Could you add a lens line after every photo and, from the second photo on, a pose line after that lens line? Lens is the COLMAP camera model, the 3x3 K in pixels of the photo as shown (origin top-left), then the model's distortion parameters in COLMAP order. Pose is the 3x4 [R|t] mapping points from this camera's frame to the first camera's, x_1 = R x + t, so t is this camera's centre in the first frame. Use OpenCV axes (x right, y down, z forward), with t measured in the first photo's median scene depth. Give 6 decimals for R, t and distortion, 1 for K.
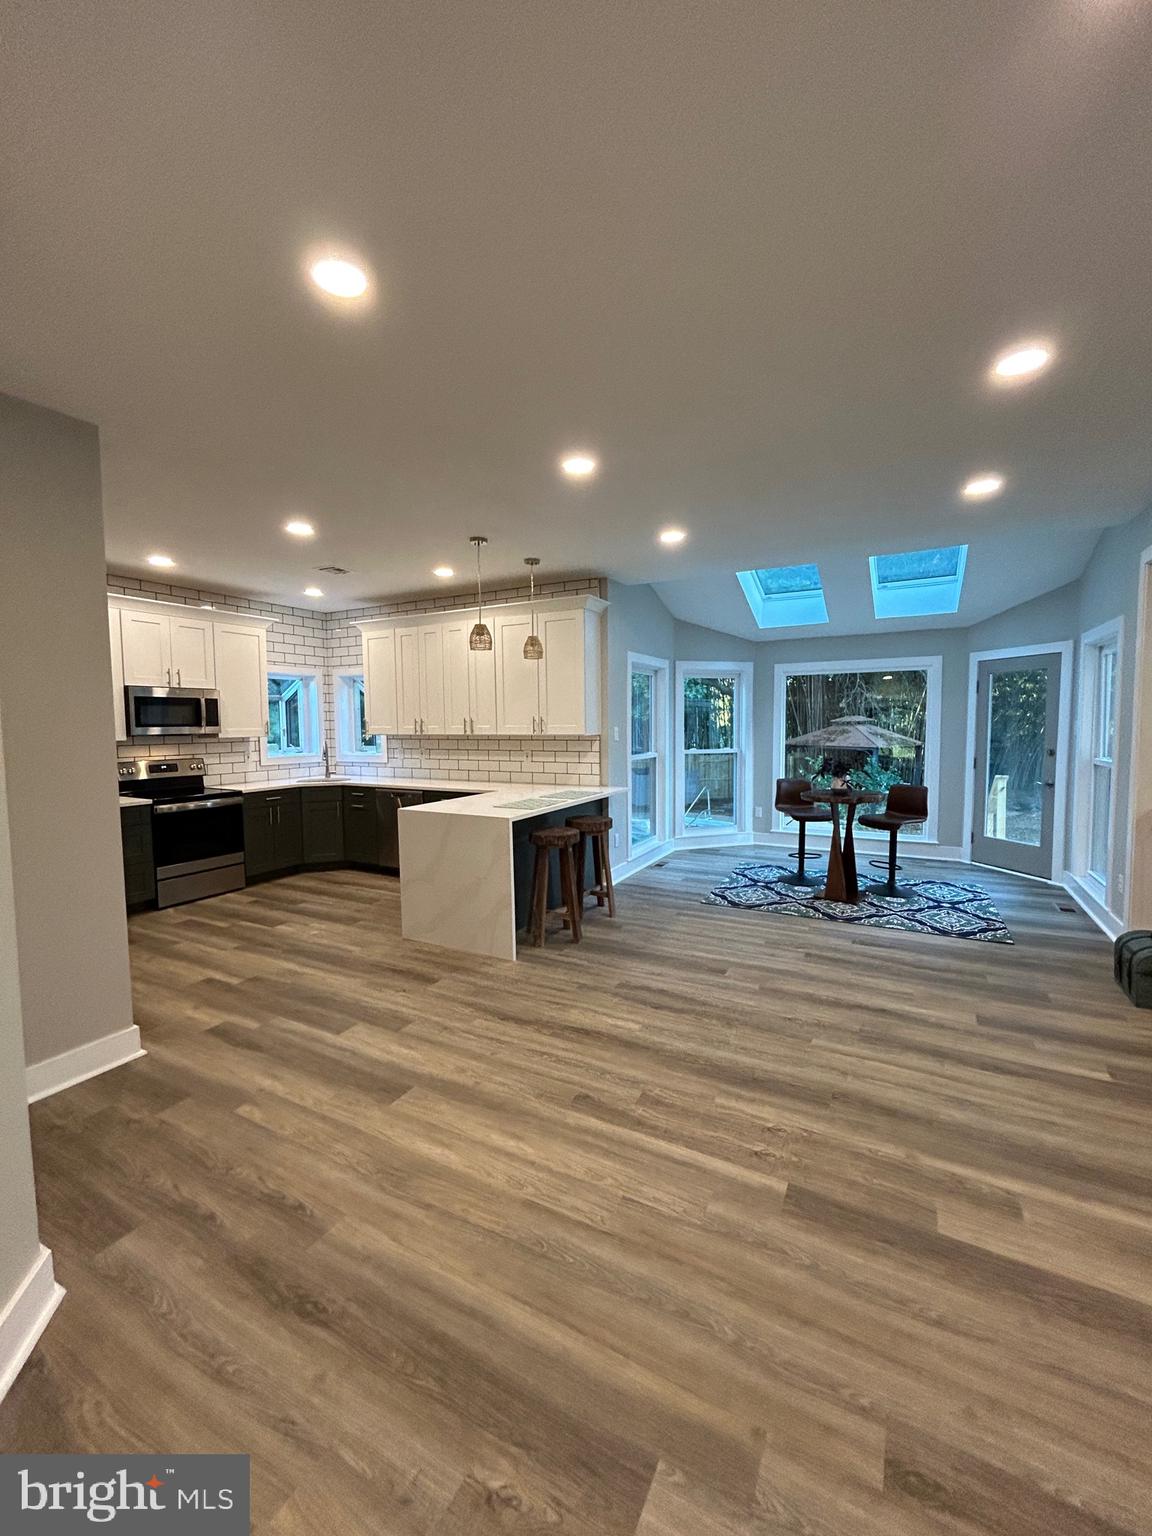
lens RADIAL K [[619.7, 0, 575.5], [0, 619.7, 764.8], [0, 0, 1]] dist [0.000166, 0.000664]
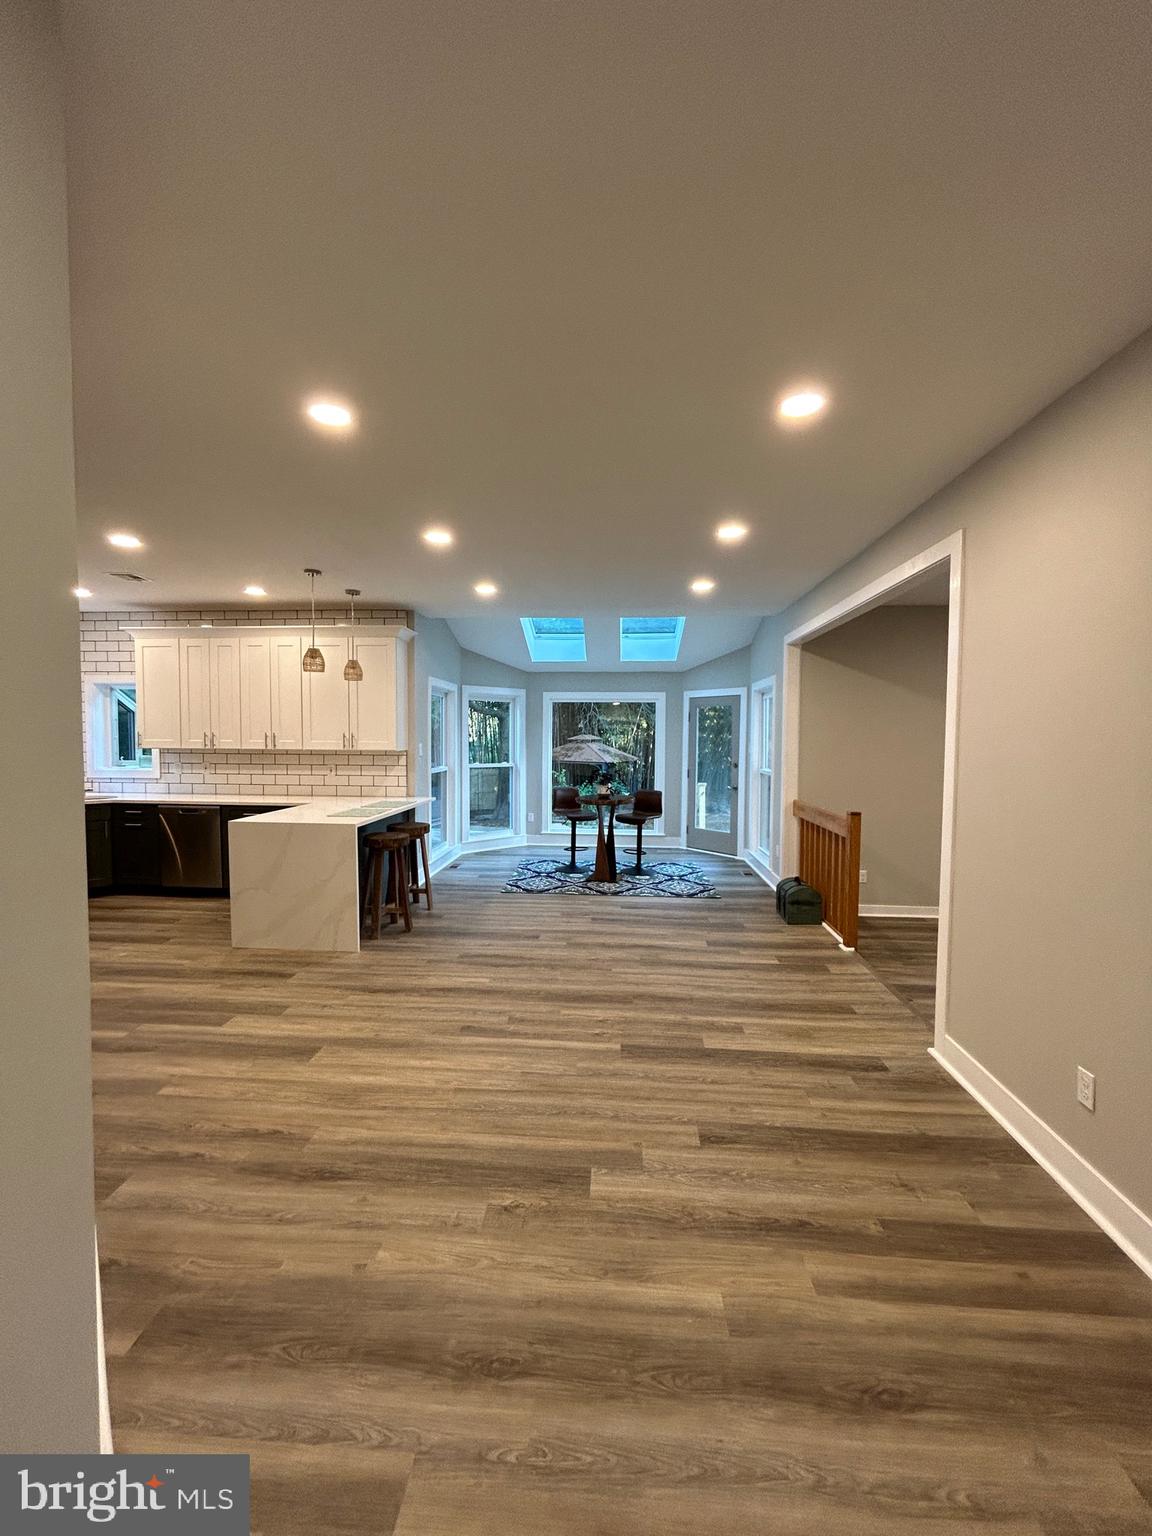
lens RADIAL K [[619.7, 0, 575.1], [0, 619.7, 765.6], [0, 0, 1]] dist [0.000166, 0.000664]
pose [[0.912877, -0.002677, 0.408226, -0.208952], [0.011965, 0.999724, -0.020200, 0.006995], [-0.408059, 0.023325, 0.912658, -0.203502]]
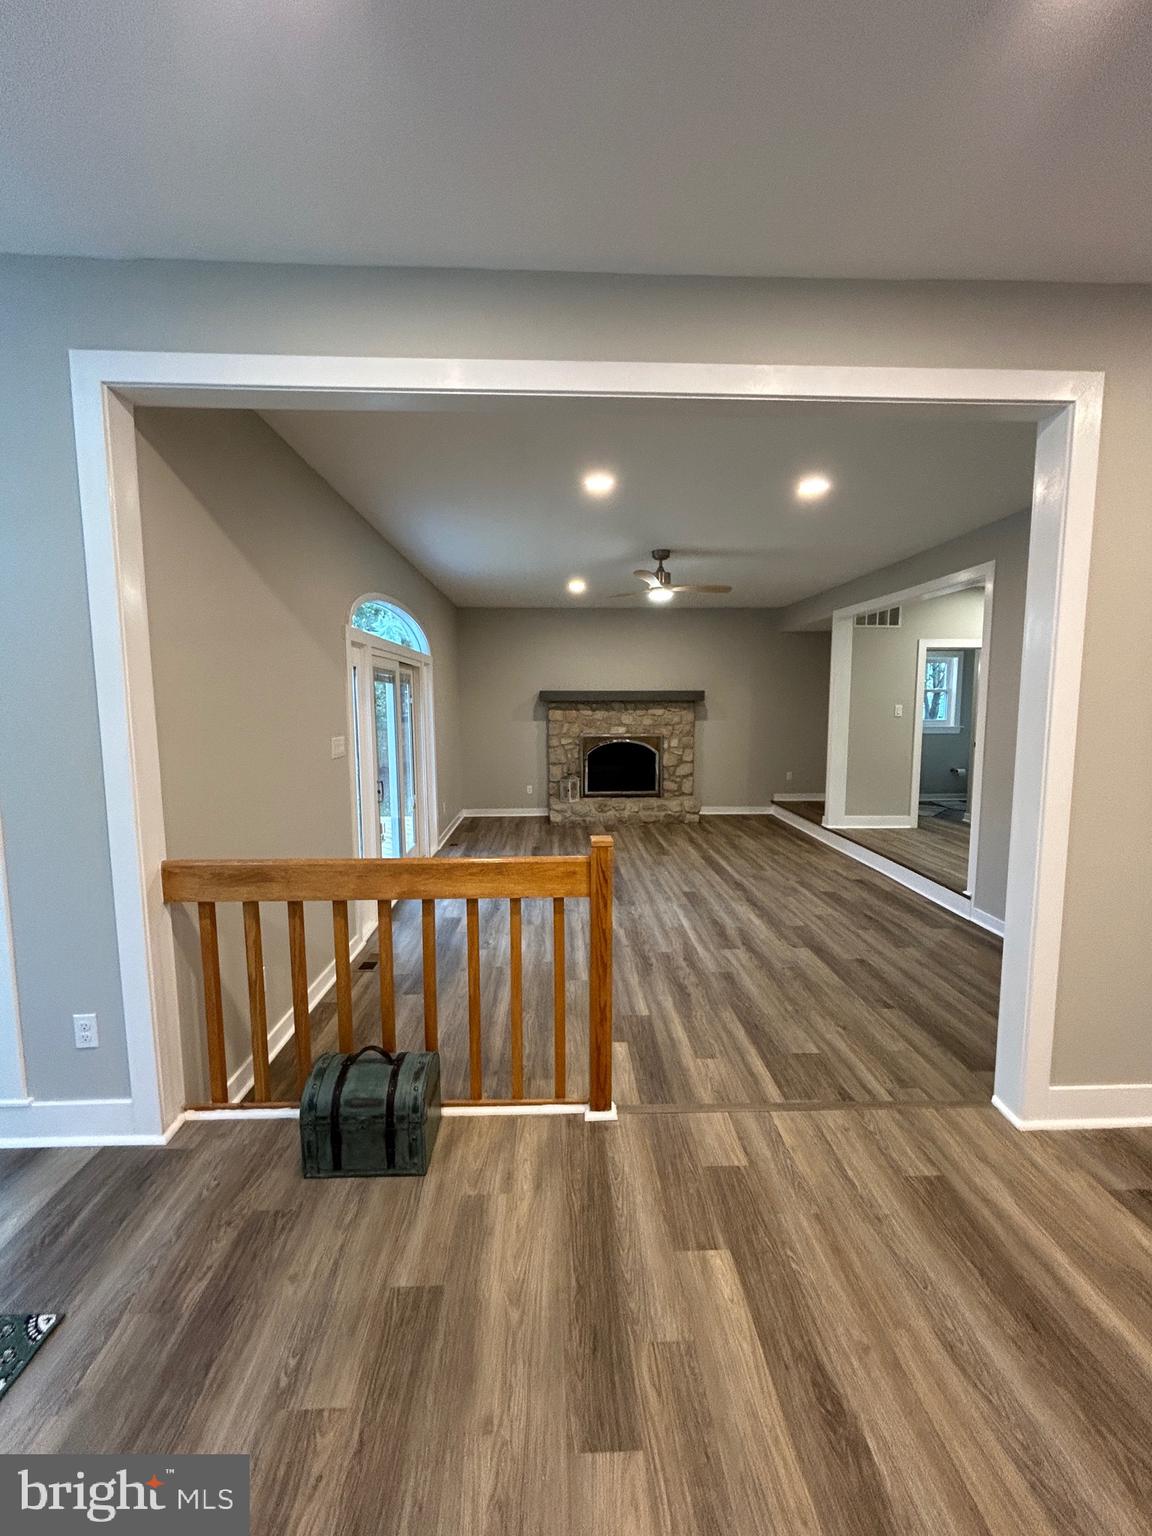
lens RADIAL K [[619.7, 0, 576.9], [0, 619.7, 765.8], [0, 0, 1]] dist [0.000166, 0.000664]
pose [[-0.504876, -0.077870, 0.859672, 0.290117], [0.065294, 0.989624, 0.127988, -0.065157], [-0.860719, 0.120750, -0.494553, 0.967771]]
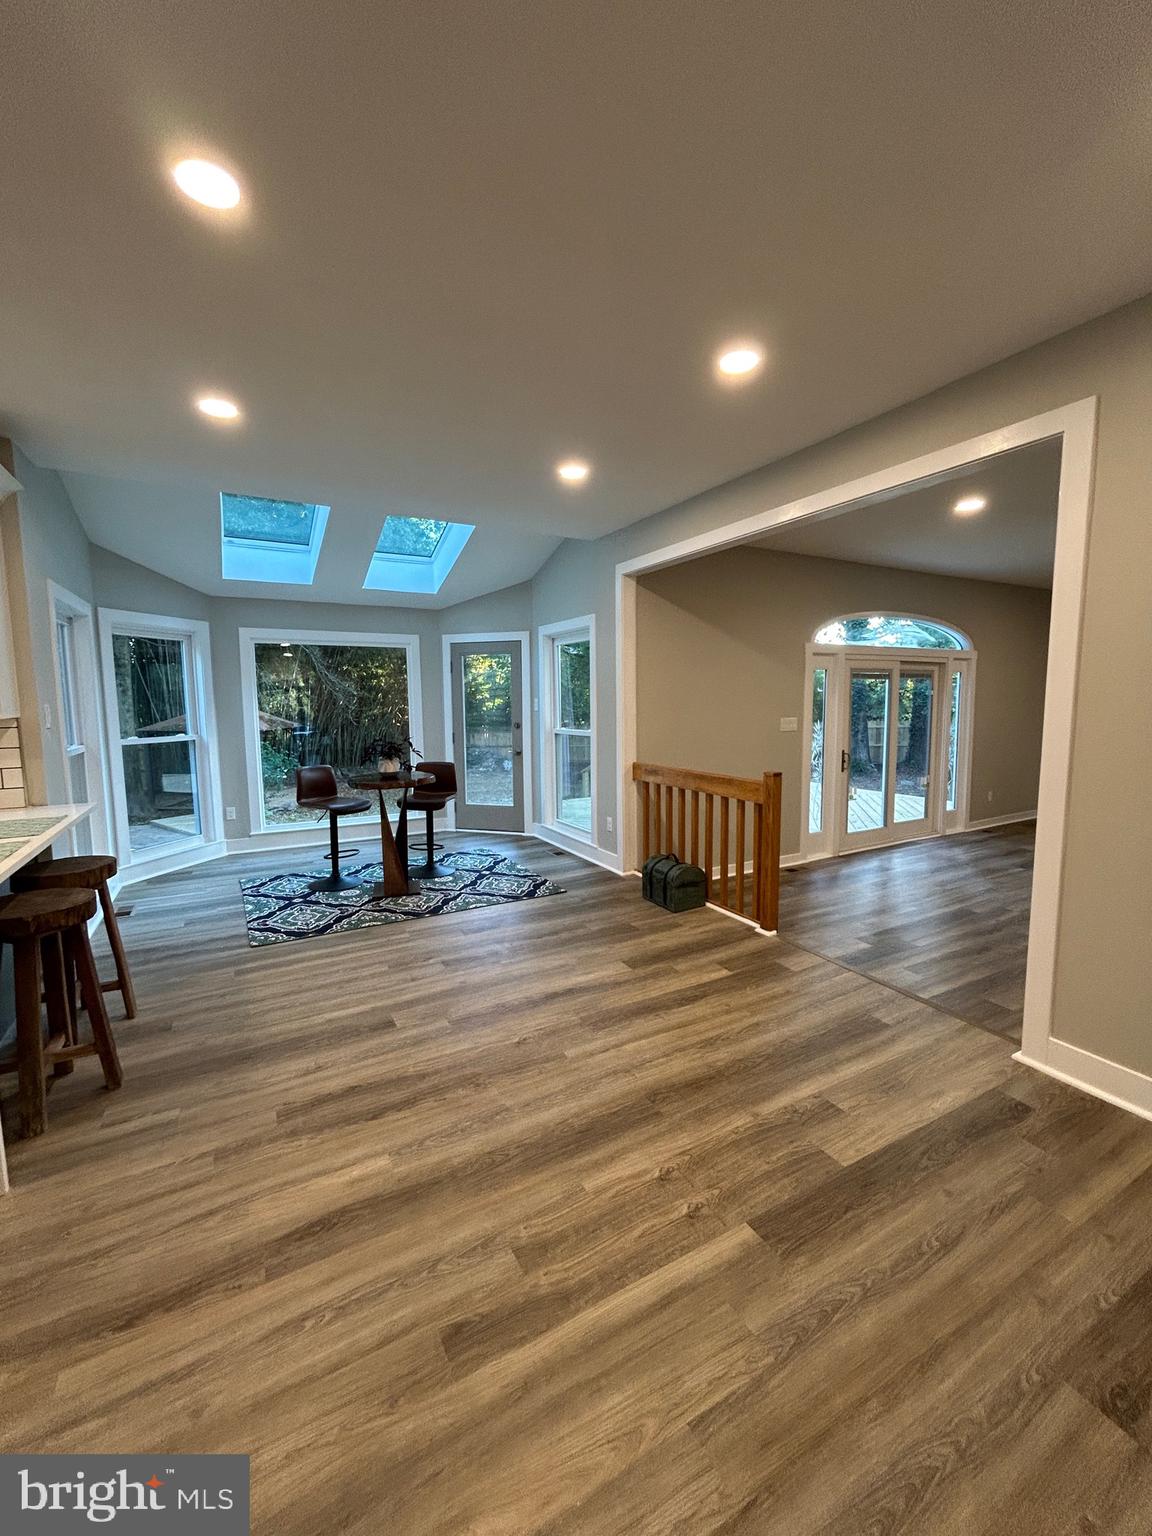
lens RADIAL K [[619.7, 0, 577.0], [0, 619.7, 764.8], [0, 0, 1]] dist [0.000166, 0.000664]
pose [[0.543471, -0.082487, 0.835365, -0.242871], [0.059857, 0.996435, 0.059450, -0.012735], [-0.837291, 0.017693, 0.546471, 0.386788]]
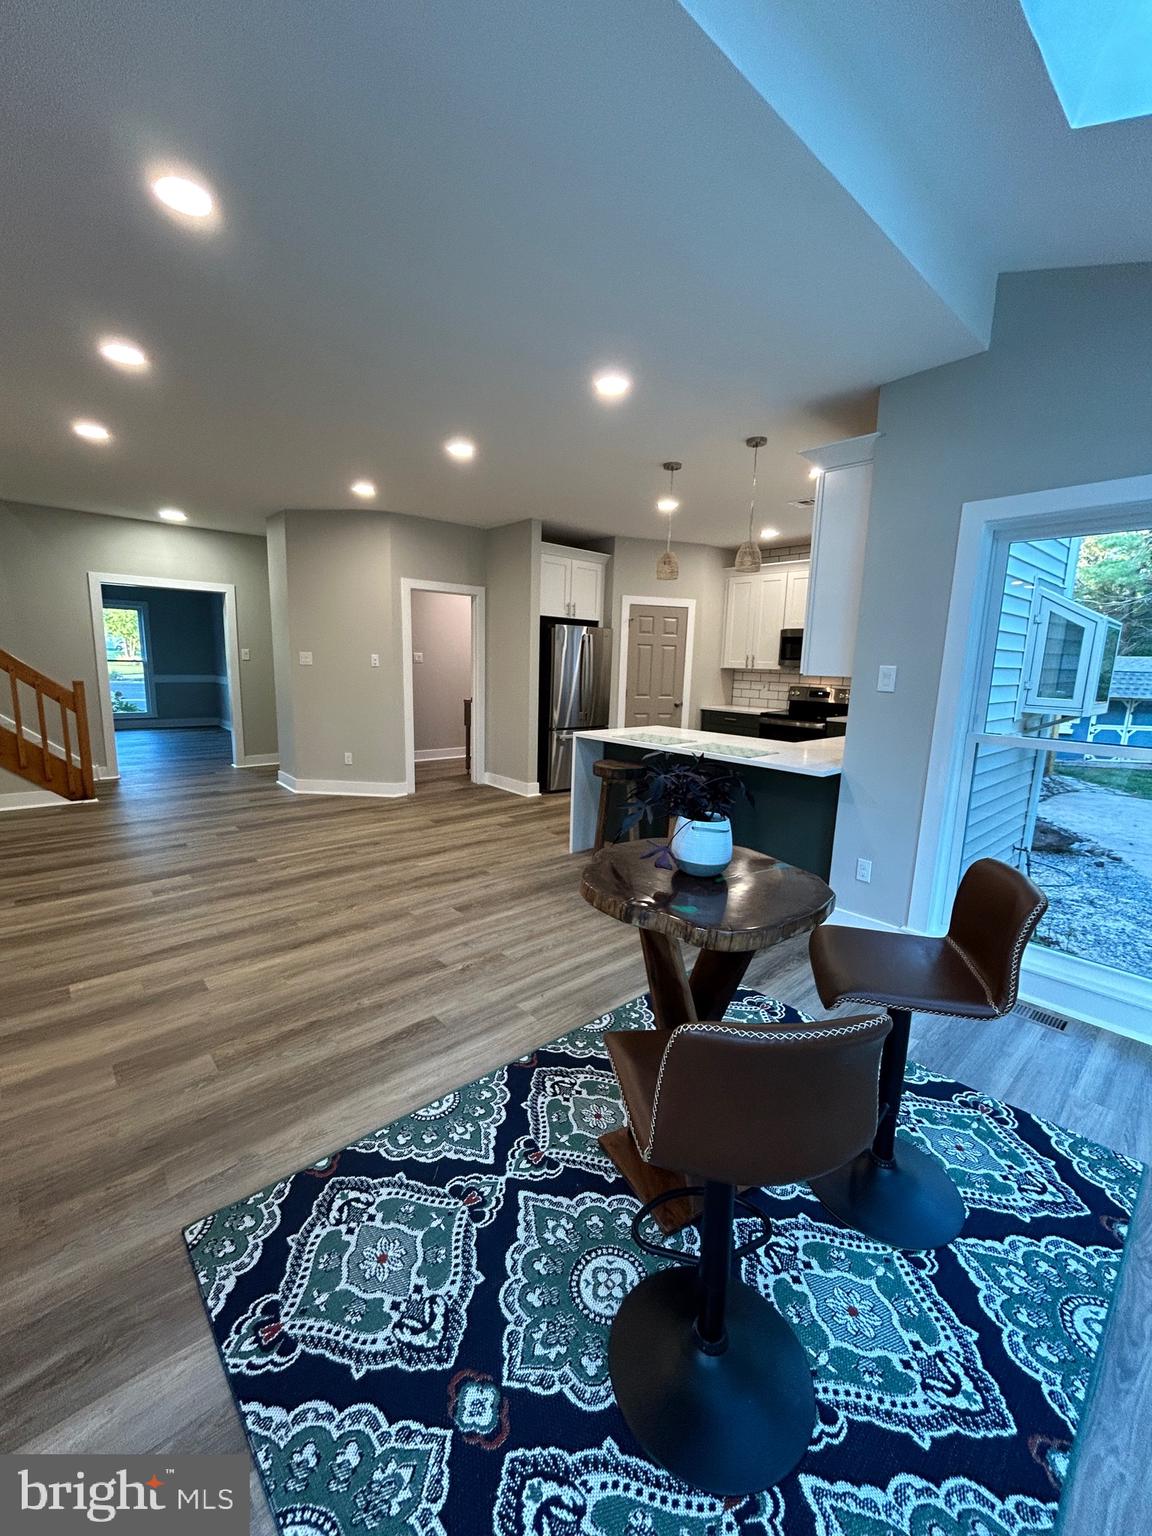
lens RADIAL K [[619.7, 0, 574.1], [0, 619.7, 761.9], [0, 0, 1]] dist [0.000166, 0.000664]
pose [[-0.341140, 0.156324, -0.926923, 1.022210], [-0.086380, 0.976690, 0.196508, -0.092056], [0.936035, 0.147105, -0.319685, 1.428506]]
